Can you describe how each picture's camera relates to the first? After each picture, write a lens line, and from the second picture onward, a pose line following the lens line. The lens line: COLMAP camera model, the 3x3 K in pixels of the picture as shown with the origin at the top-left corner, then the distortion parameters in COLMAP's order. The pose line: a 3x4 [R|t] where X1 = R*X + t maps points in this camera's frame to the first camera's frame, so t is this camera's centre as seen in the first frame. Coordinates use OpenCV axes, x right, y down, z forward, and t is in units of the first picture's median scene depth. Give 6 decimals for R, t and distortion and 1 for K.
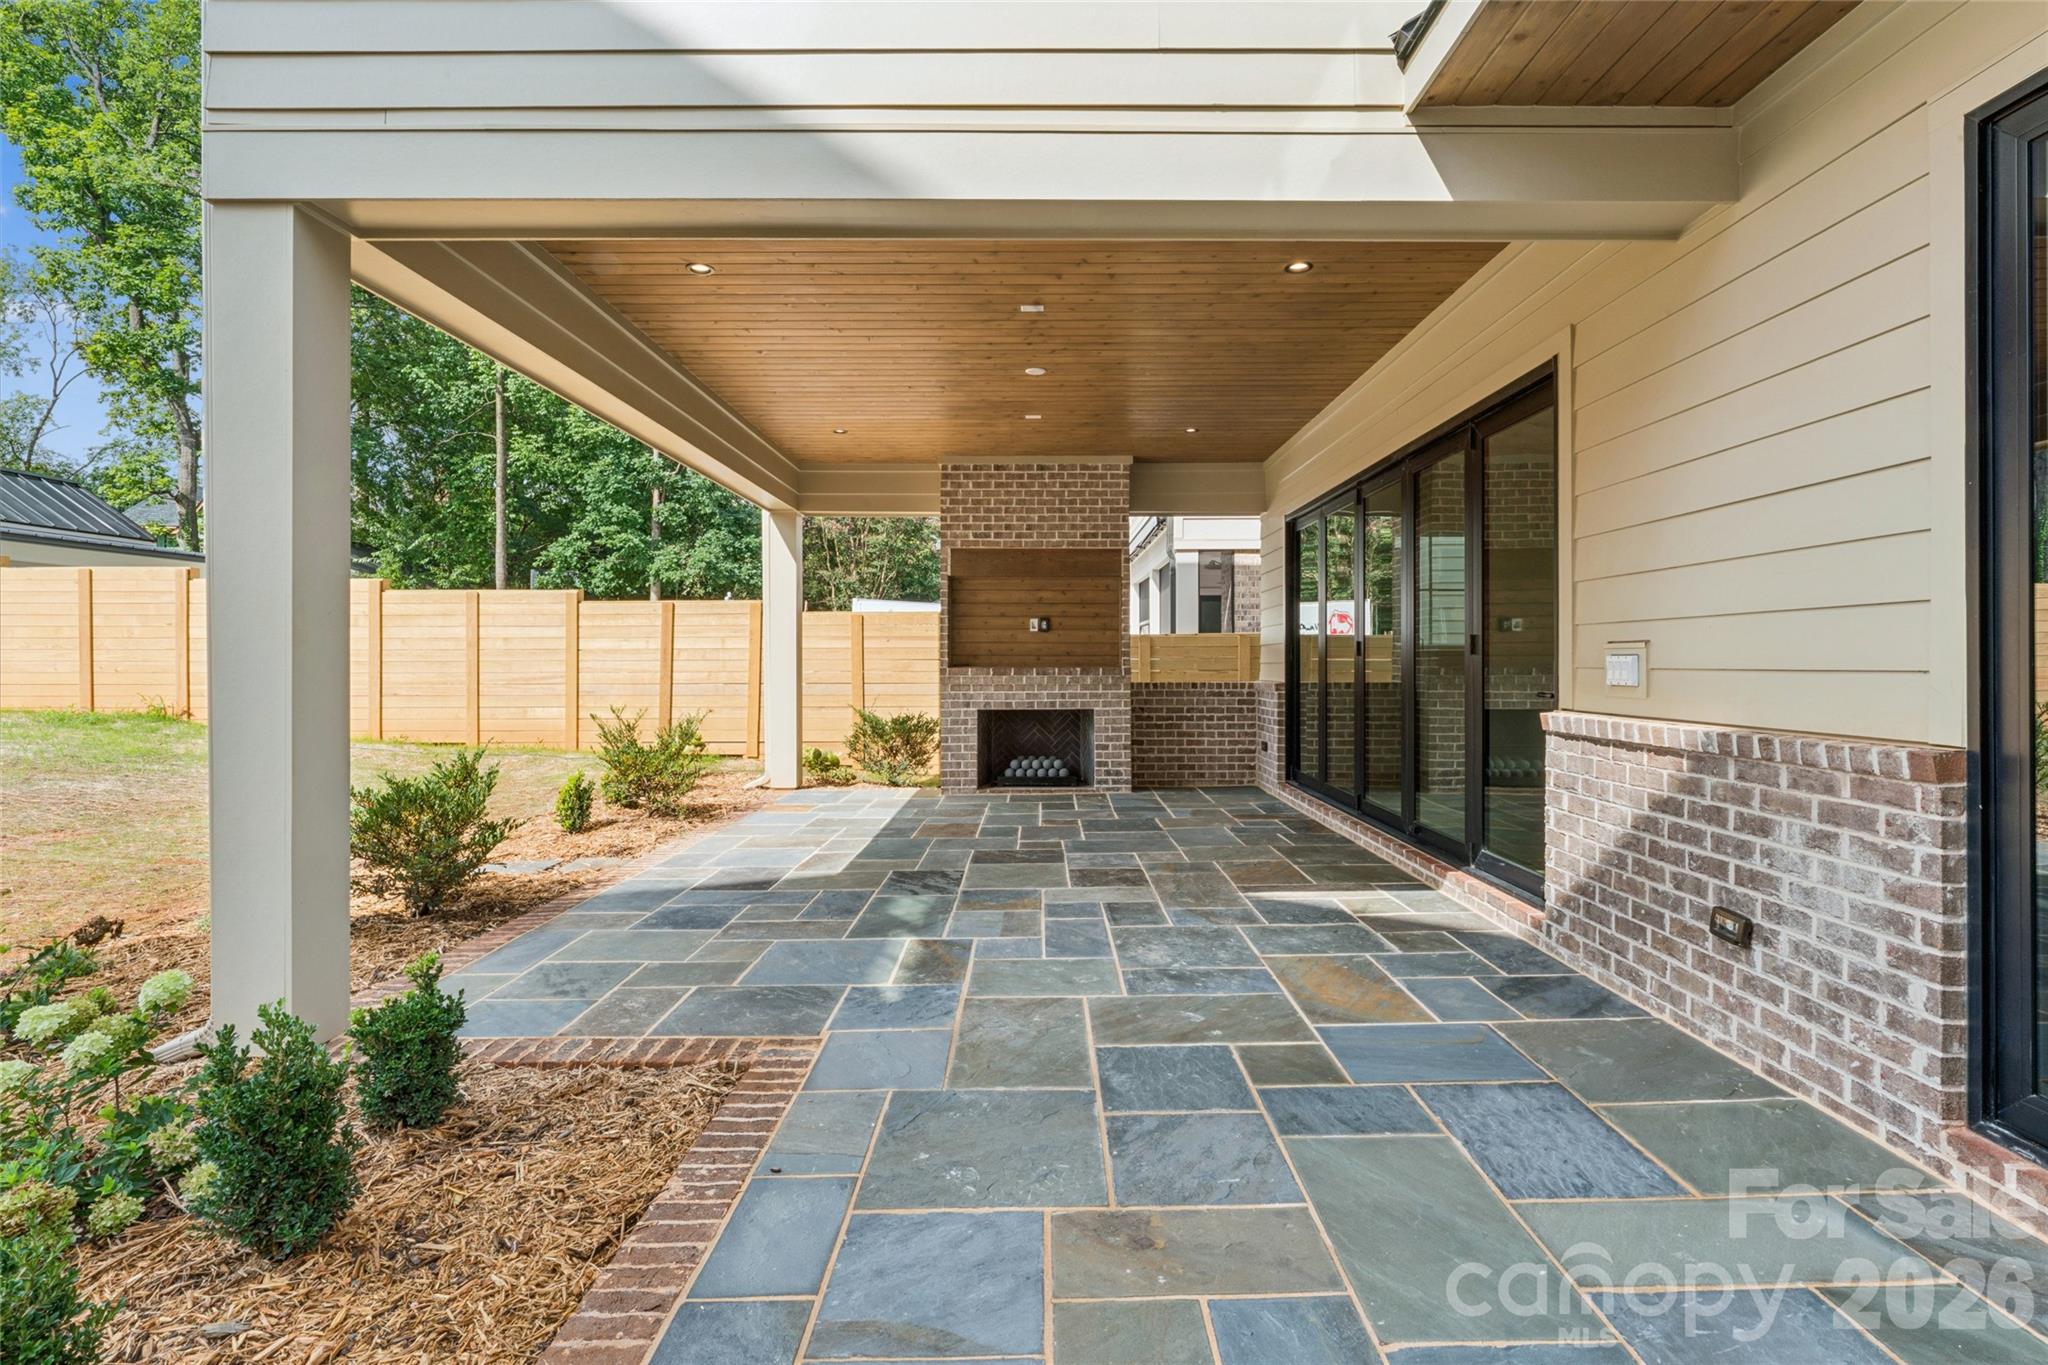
lens RADIAL K [[921.1, 0, 1045.9], [0, 921.1, 659.8], [0, 0, 1]] dist [-0.001458, -0.000554]
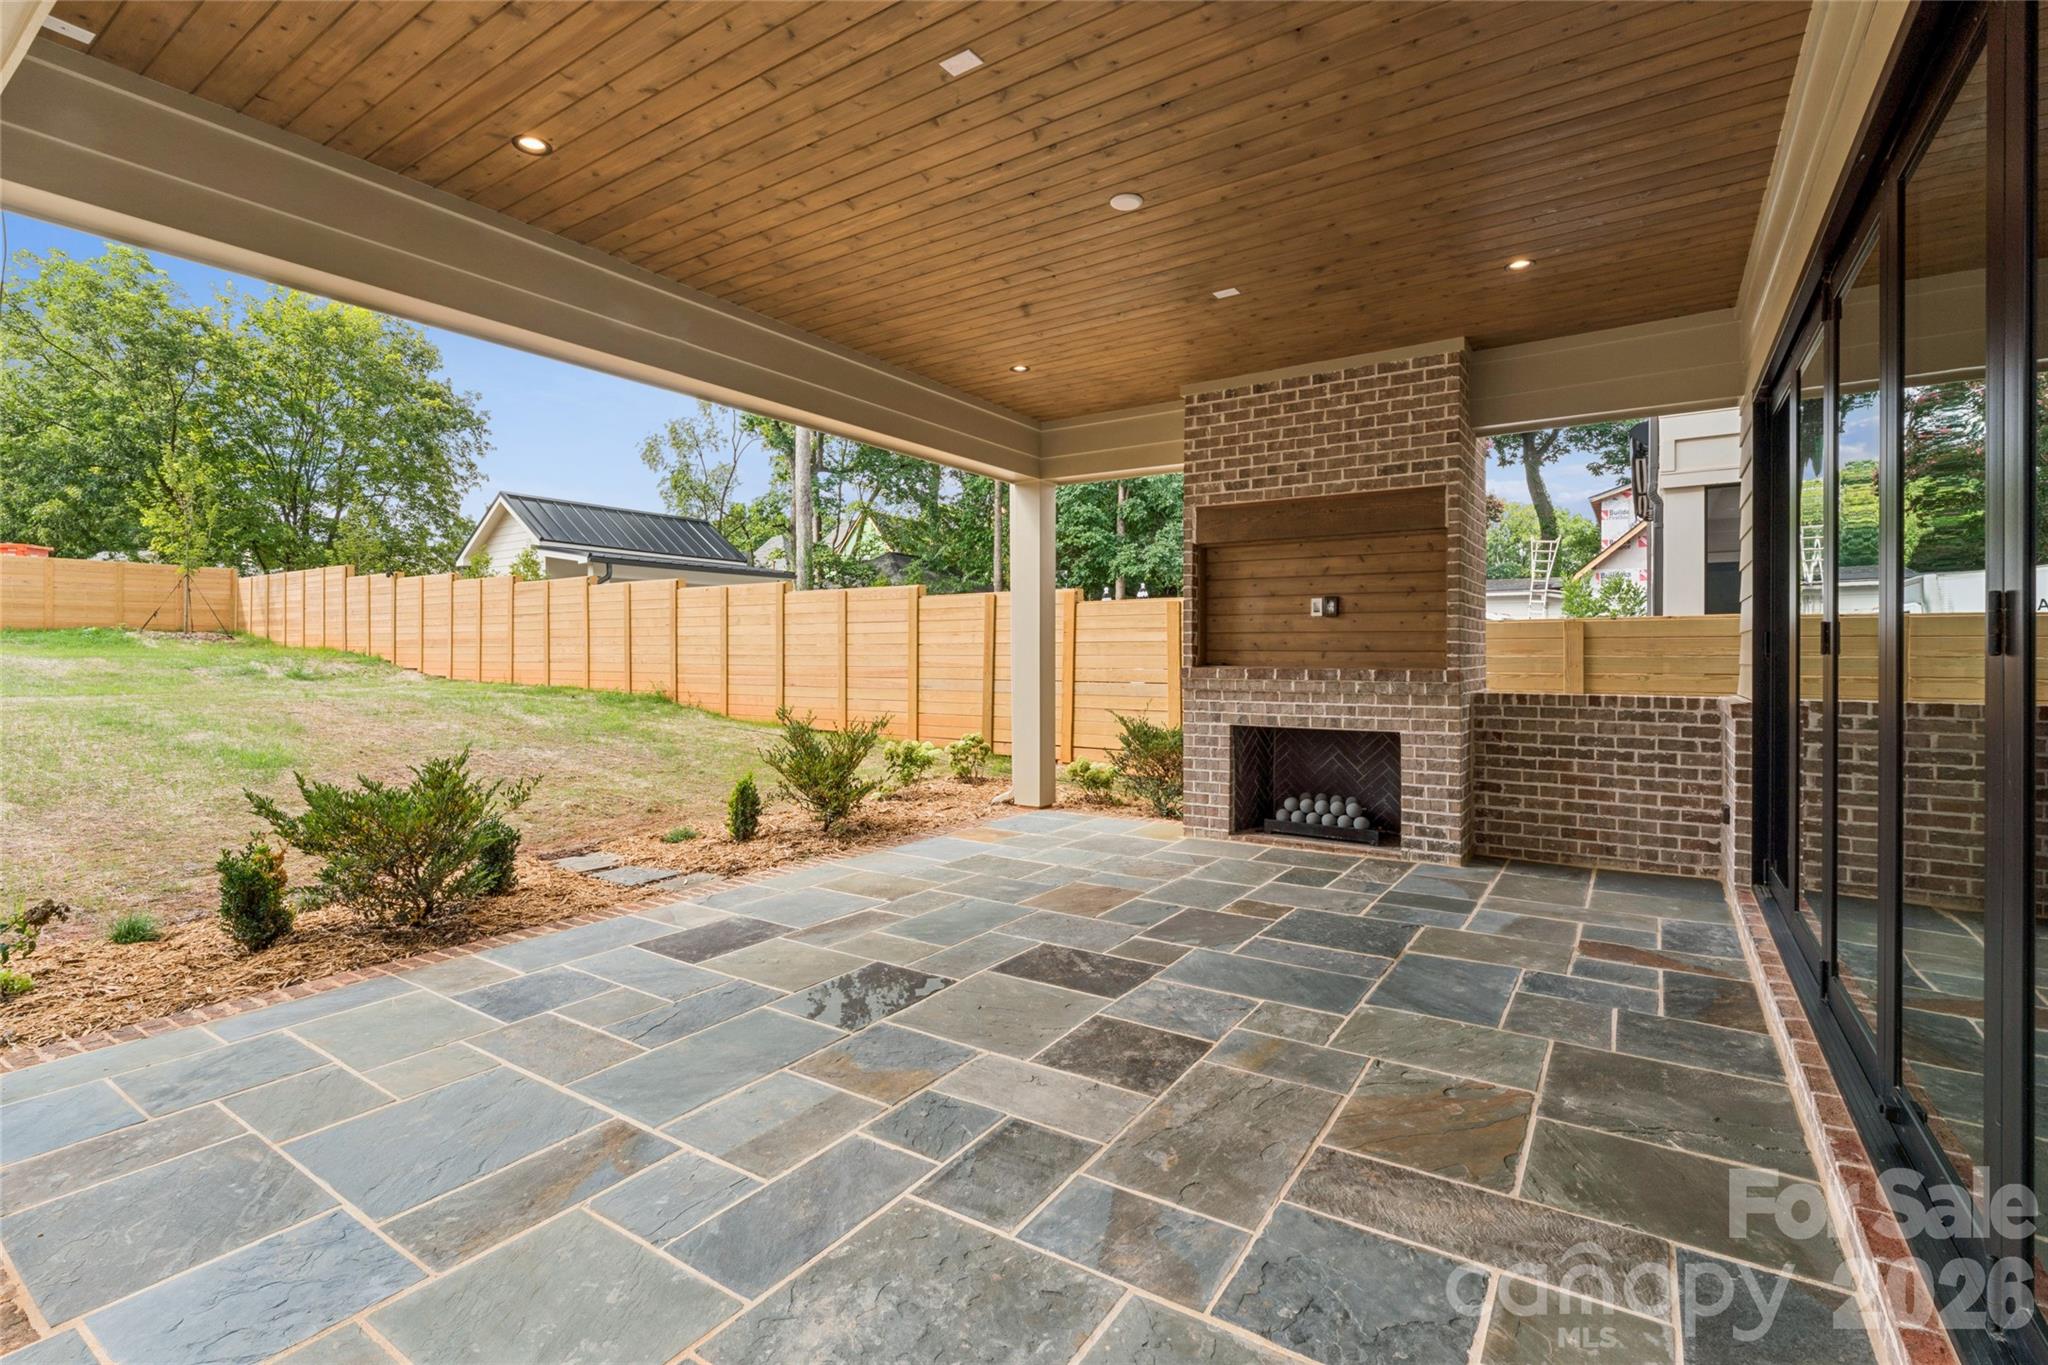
lens RADIAL K [[915.2, 0, 1027.8], [0, 915.2, 655.1], [0, 0, 1]] dist [-0.005221, -0.000375]
pose [[0.828877, 0.003786, -0.559418, 0.196556], [-0.002560, 0.999992, 0.002975, -0.003174], [0.559425, -0.001034, 0.828880, 0.307692]]
